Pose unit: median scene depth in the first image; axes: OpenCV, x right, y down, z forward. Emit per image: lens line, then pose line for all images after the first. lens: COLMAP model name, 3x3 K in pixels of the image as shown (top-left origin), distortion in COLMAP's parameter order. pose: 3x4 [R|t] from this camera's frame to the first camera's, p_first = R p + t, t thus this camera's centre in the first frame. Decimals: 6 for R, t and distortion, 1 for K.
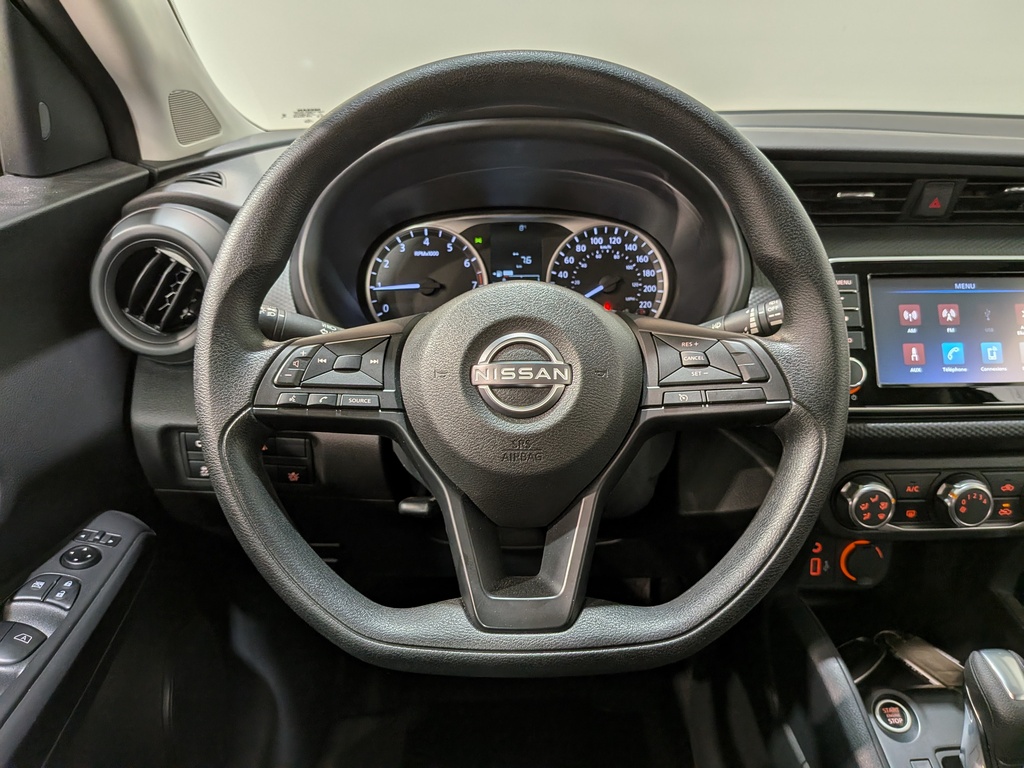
lens RADIAL K [[751.0, 0, 515.8], [0, 751.0, 373.5], [0, 0, 1]] dist [0.056205, -0.100920]
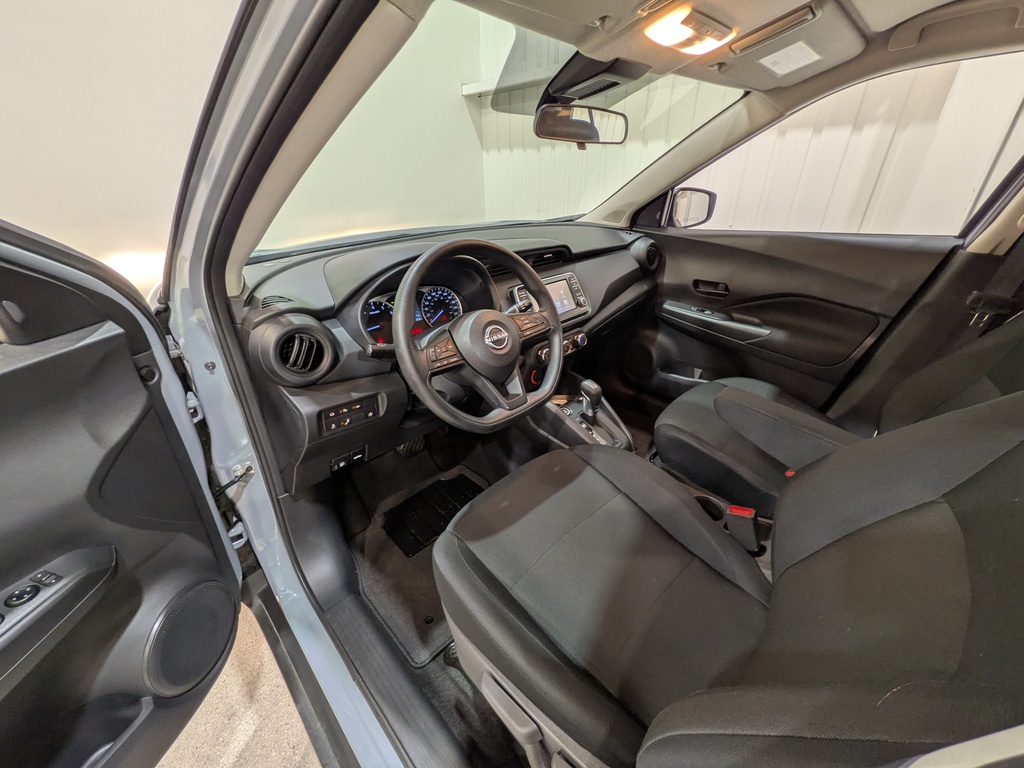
lens RADIAL K [[405.1, 0, 518.6], [0, 405.1, 380.8], [0, 0, 1]] dist [-0.000379, -0.000279]
pose [[0.723998, -0.317351, 0.612466, -0.771145], [0.259233, 0.947978, 0.184758, -0.088121], [-0.639238, 0.025008, 0.768602, -0.324253]]
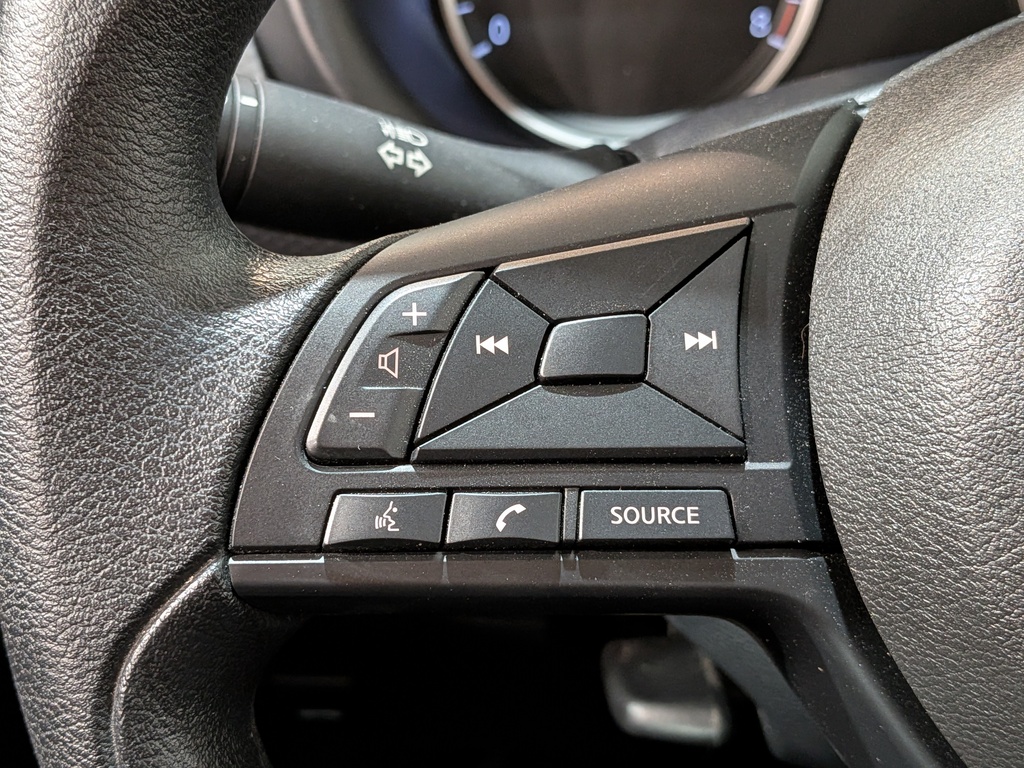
lens RADIAL K [[751.0, 0, 503.2], [0, 751.0, 391.5], [0, 0, 1]] dist [0.056205, -0.100920]
pose [[0.993390, 0.010544, -0.114300, -0.166238], [0.017401, 0.970431, 0.240751, -0.044546], [0.113459, -0.241148, 0.963833, 0.561420]]
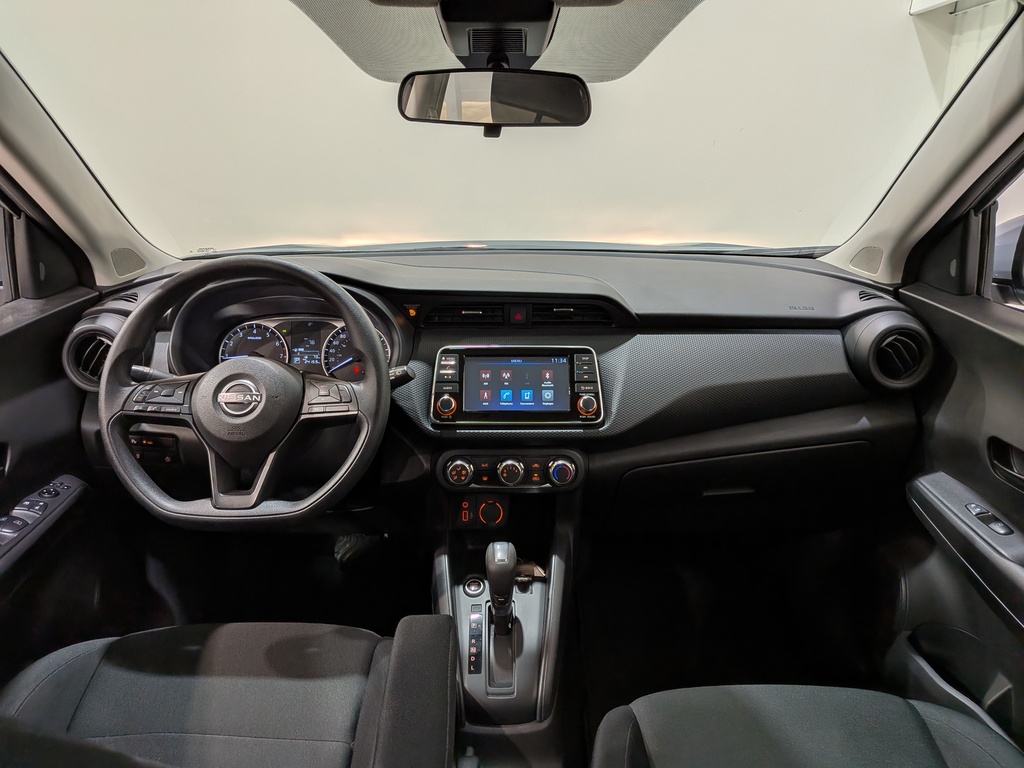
lens RADIAL K [[751.0, 0, 511.1], [0, 751.0, 386.7], [0, 0, 1]] dist [0.056205, -0.100920]
pose [[0.999893, 0.011209, -0.009374, 0.602648], [-0.011787, 0.997876, -0.064067, 0.073617], [0.008636, 0.064170, 0.997902, -0.911266]]
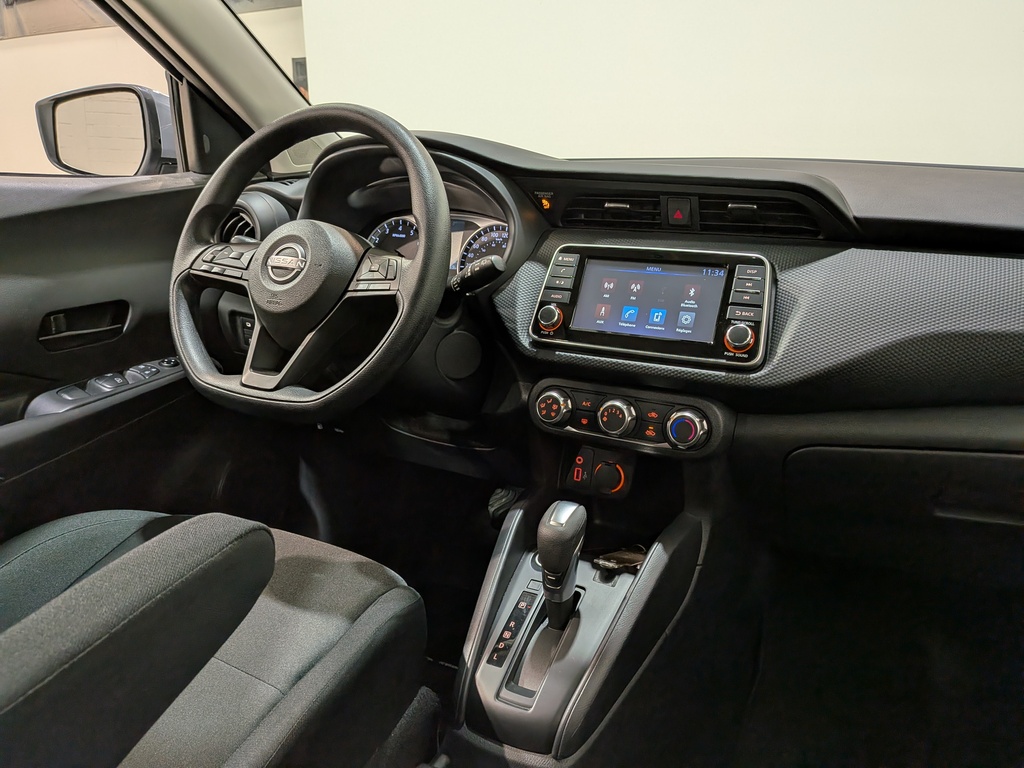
lens RADIAL K [[751.0, 0, 524.2], [0, 751.0, 394.2], [0, 0, 1]] dist [0.056205, -0.100920]
pose [[0.882597, 0.154137, -0.444145, 1.041622], [-0.183909, 0.982639, -0.024445, 0.189985], [0.432667, 0.103257, 0.895621, -0.323261]]
